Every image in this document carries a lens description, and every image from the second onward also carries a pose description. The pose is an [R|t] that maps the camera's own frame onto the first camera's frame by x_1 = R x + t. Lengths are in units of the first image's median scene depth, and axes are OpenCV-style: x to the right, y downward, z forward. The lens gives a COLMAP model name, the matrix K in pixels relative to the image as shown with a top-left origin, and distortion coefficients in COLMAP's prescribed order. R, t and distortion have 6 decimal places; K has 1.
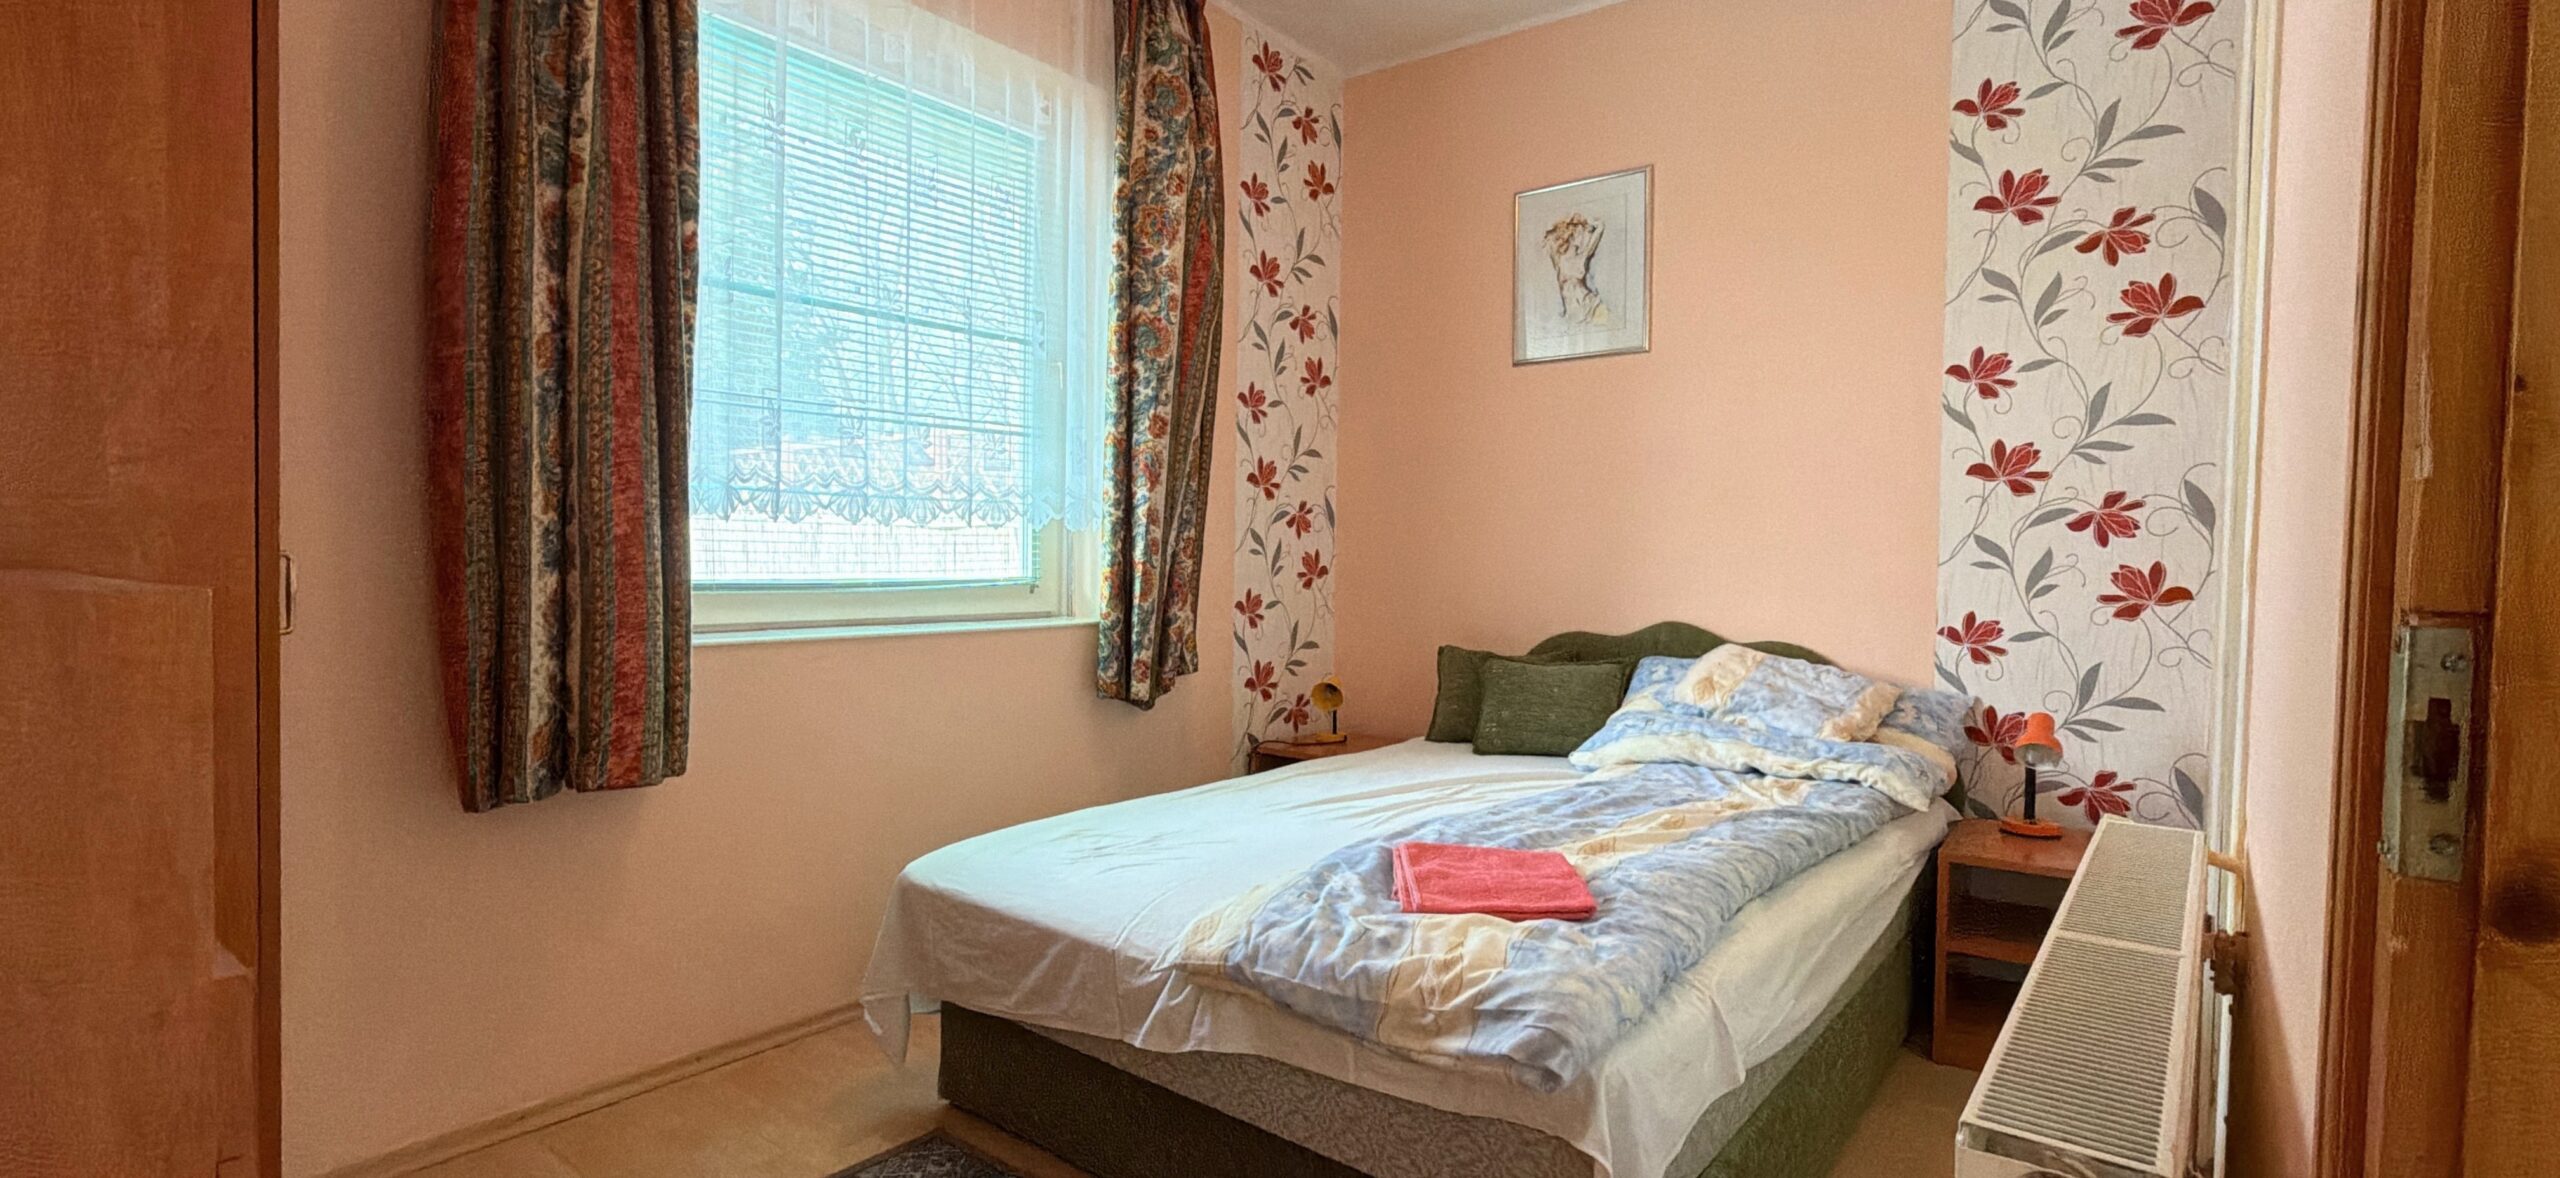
lens RADIAL K [[1161.0, 0, 1279.1], [0, 1161.0, 580.9], [0, 0, 1]] dist [0.000369, -0.000328]
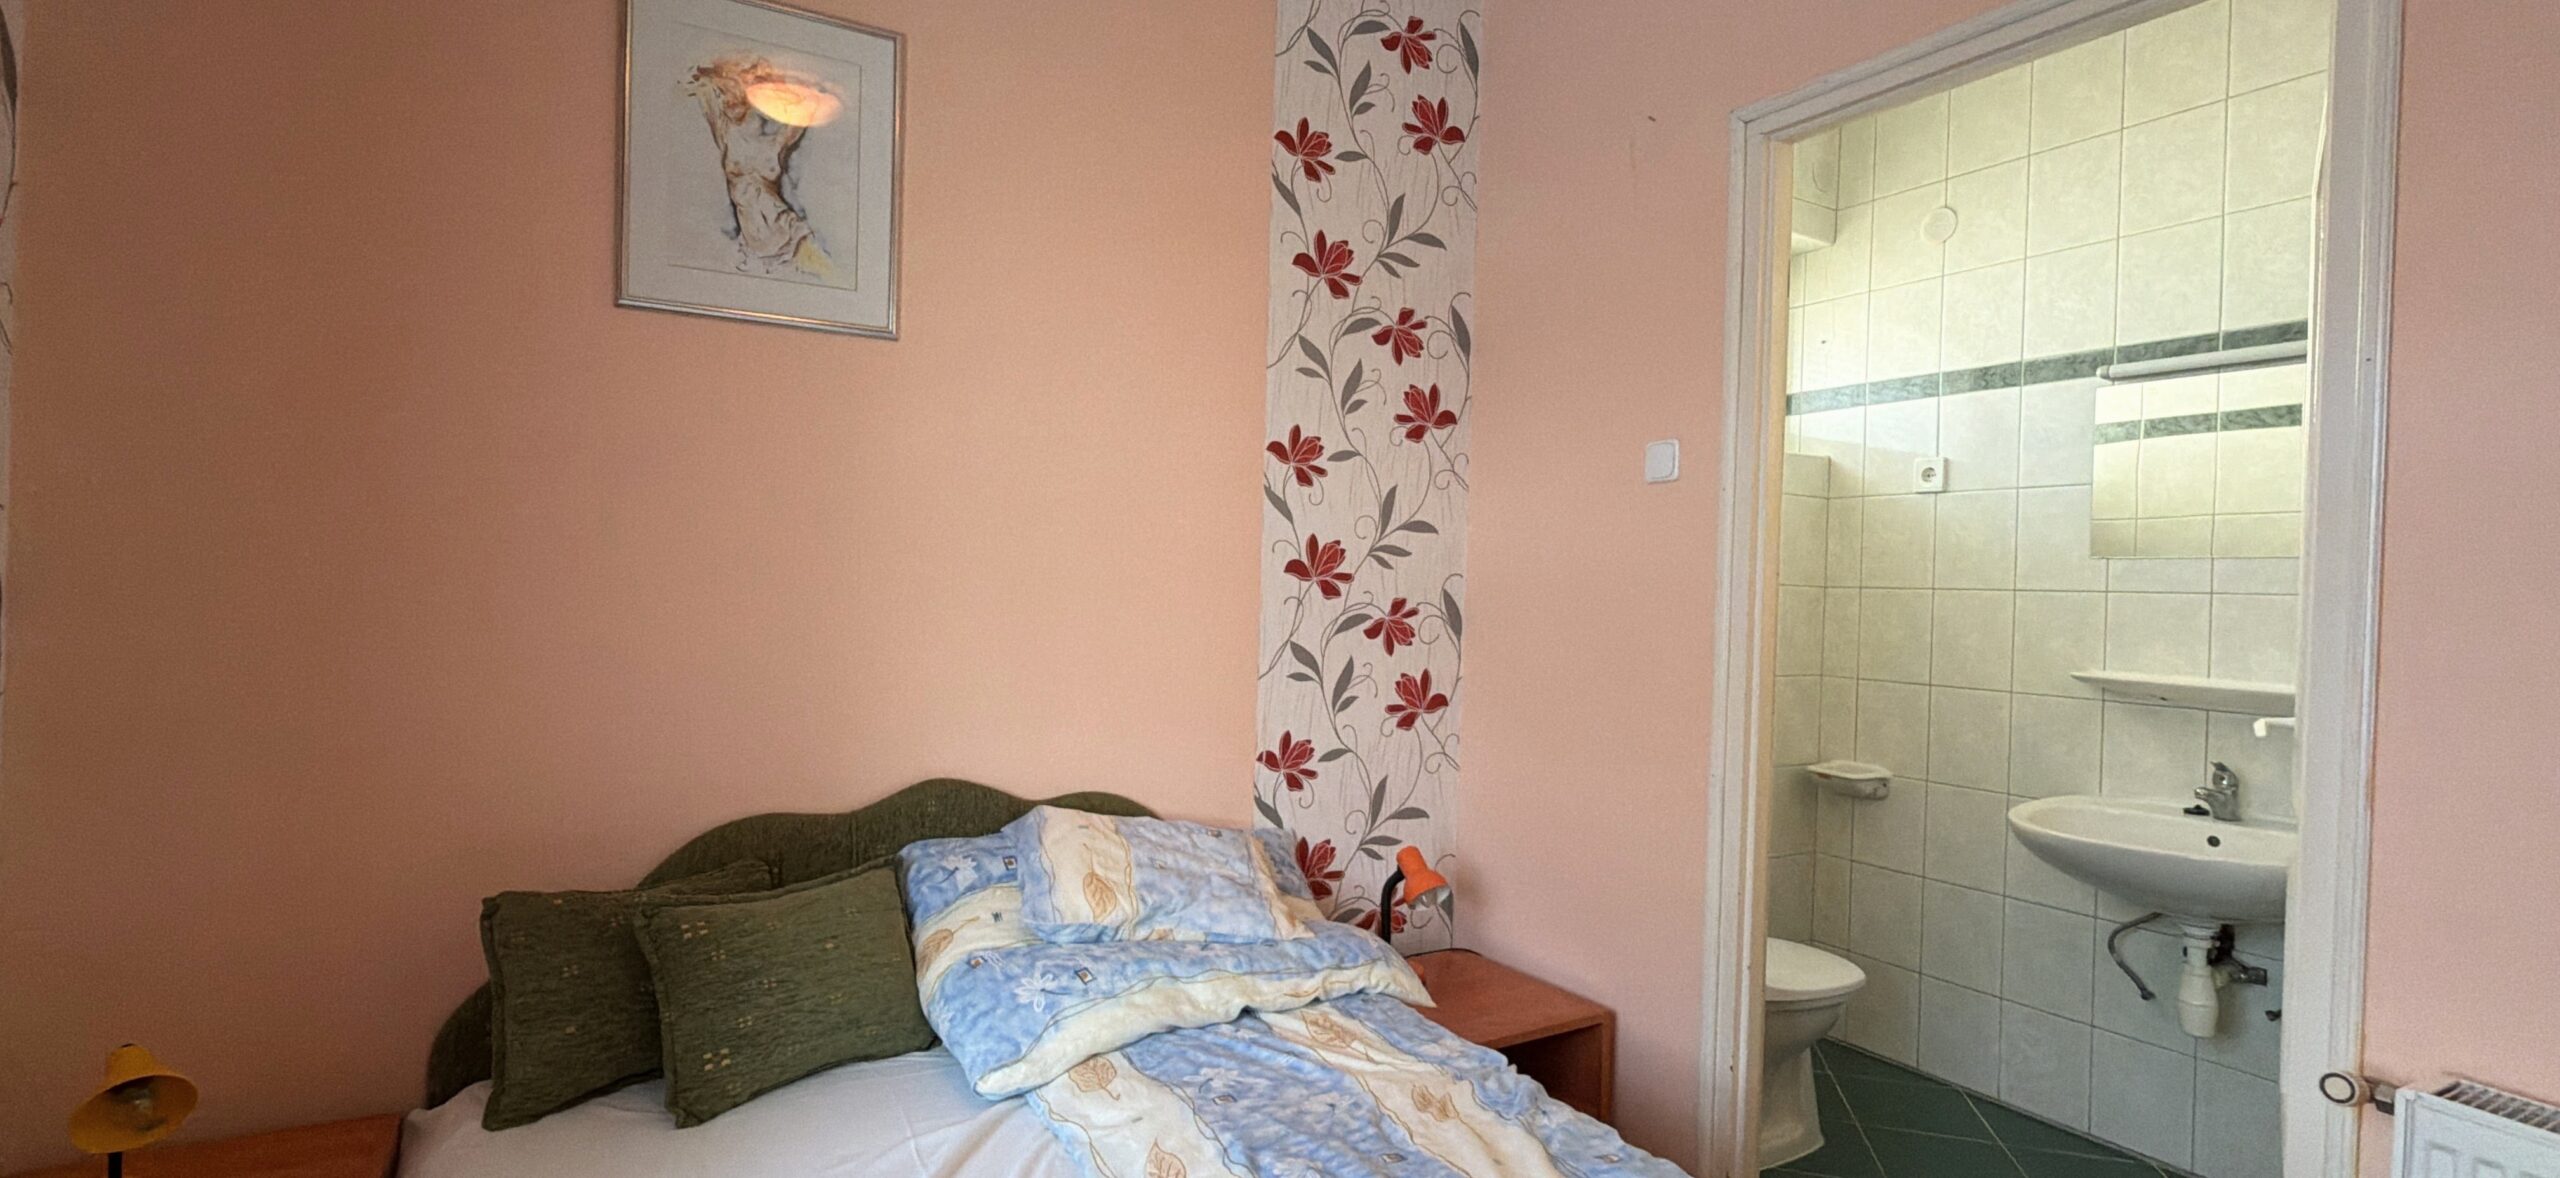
lens RADIAL K [[1161.0, 0, 1276.9], [0, 1161.0, 588.7], [0, 0, 1]] dist [0.000369, -0.000328]
pose [[0.367109, -0.003165, 0.930173, -0.210198], [-0.005198, 0.999972, 0.005454, -0.085616], [-0.930163, -0.006838, 0.367082, 0.707703]]
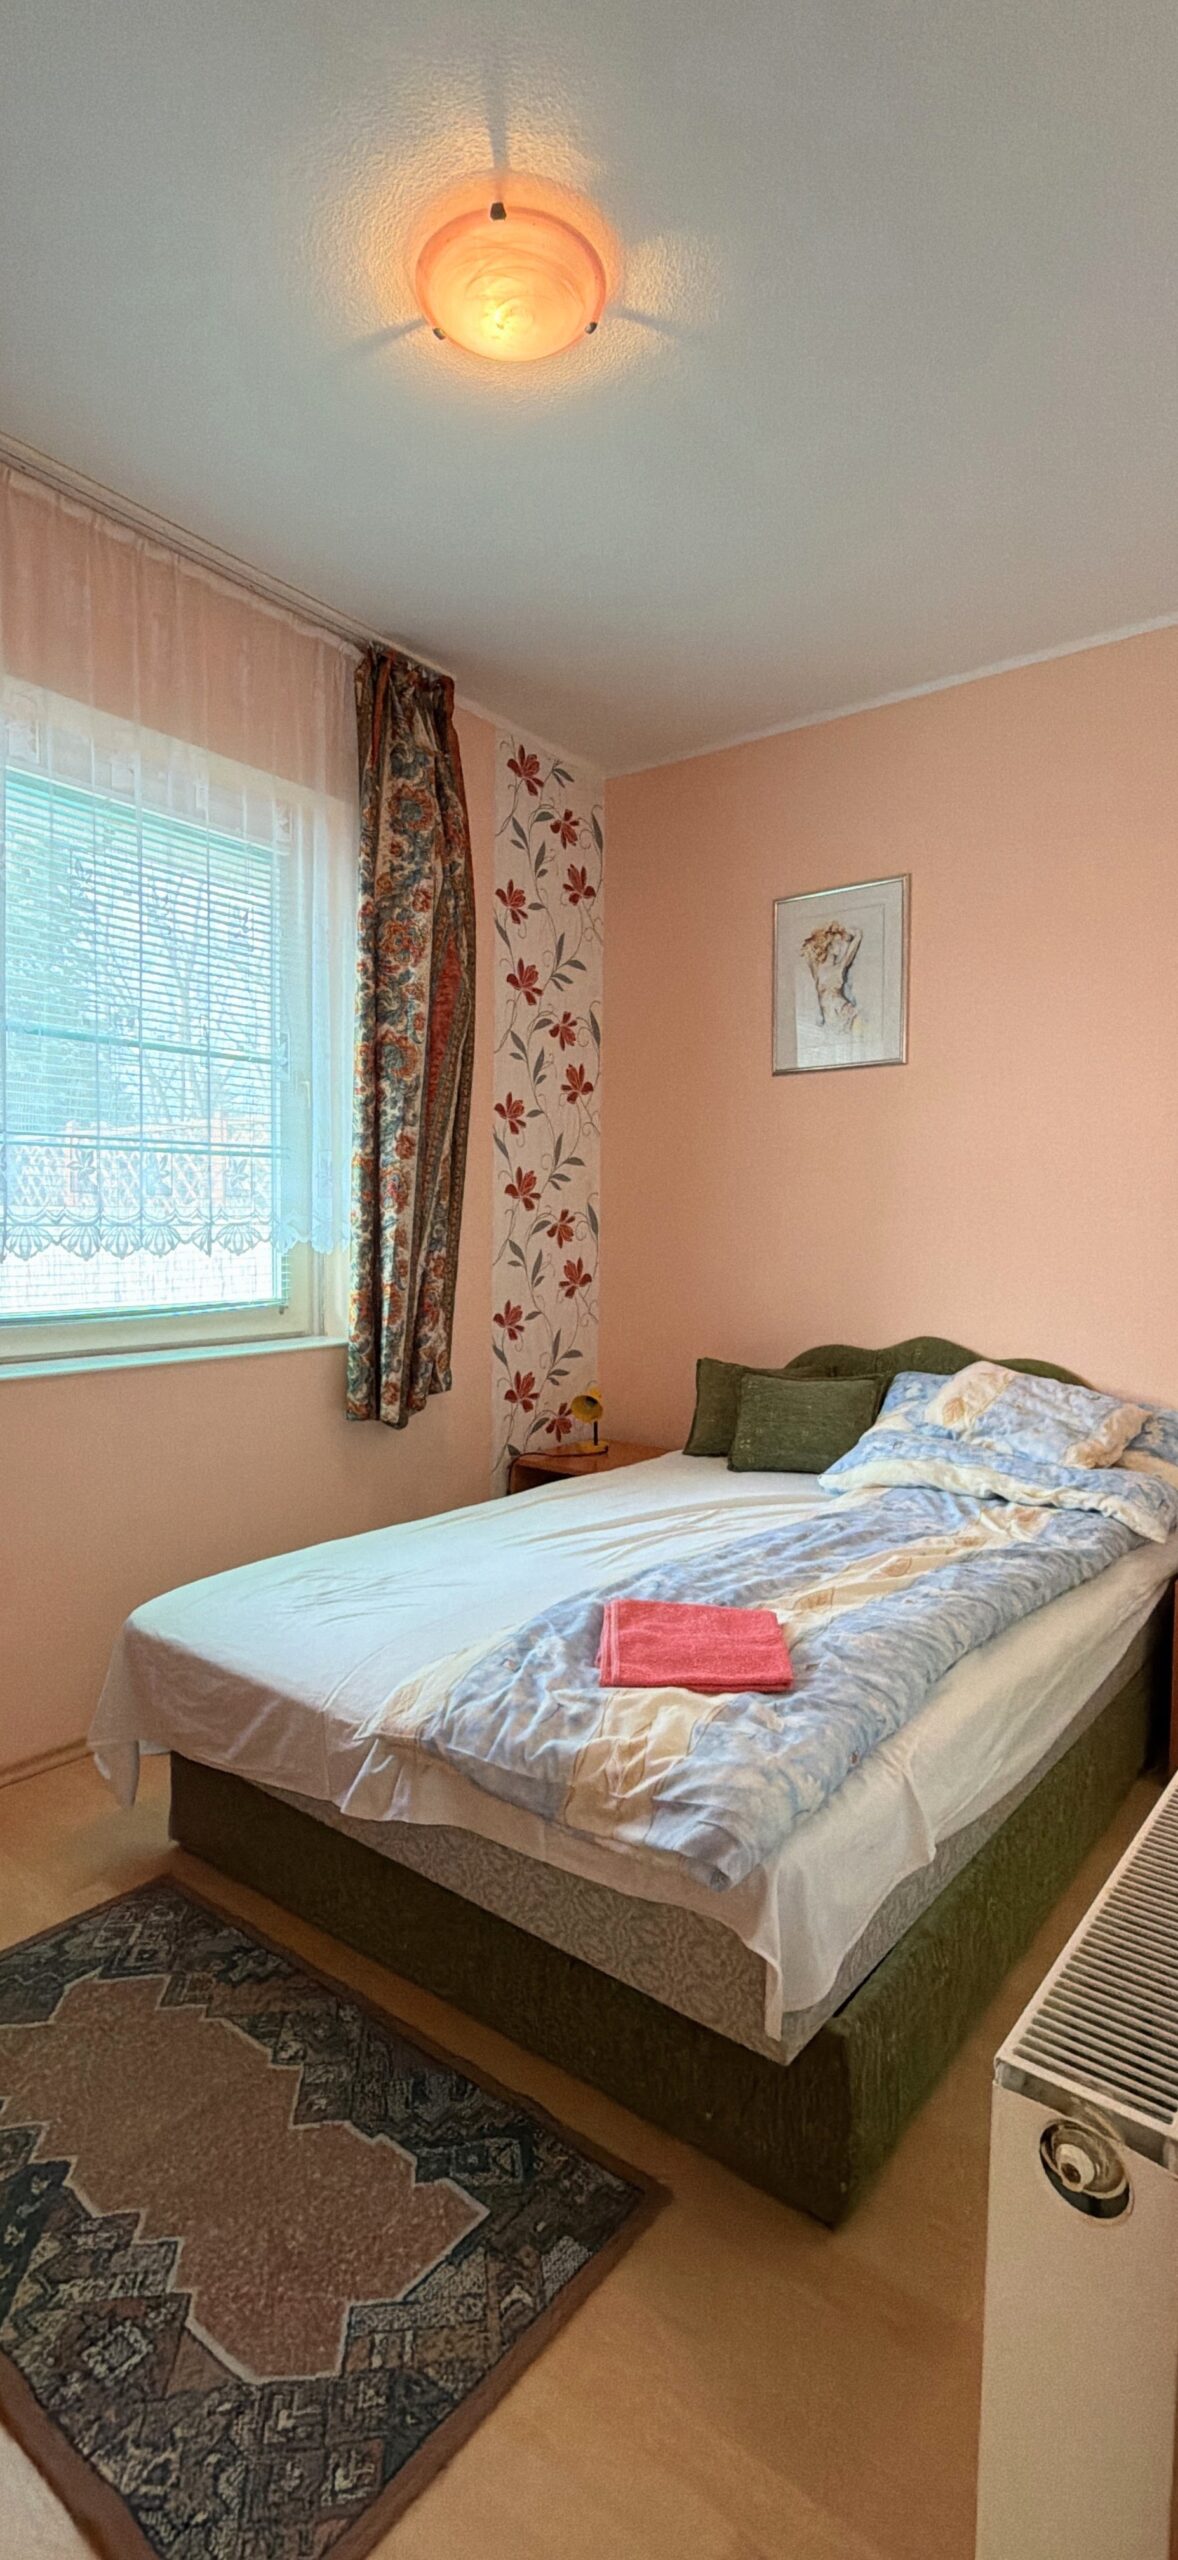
lens RADIAL K [[1161.0, 0, 585.2], [0, 1161.0, 1279.5], [0, 0, 1]] dist [0.000369, -0.000328]
pose [[0.999991, -0.004268, -0.000007, 0.053085], [0.004267, 0.999632, 0.026798, -0.049865], [-0.000108, -0.026798, 0.999641, 0.006773]]
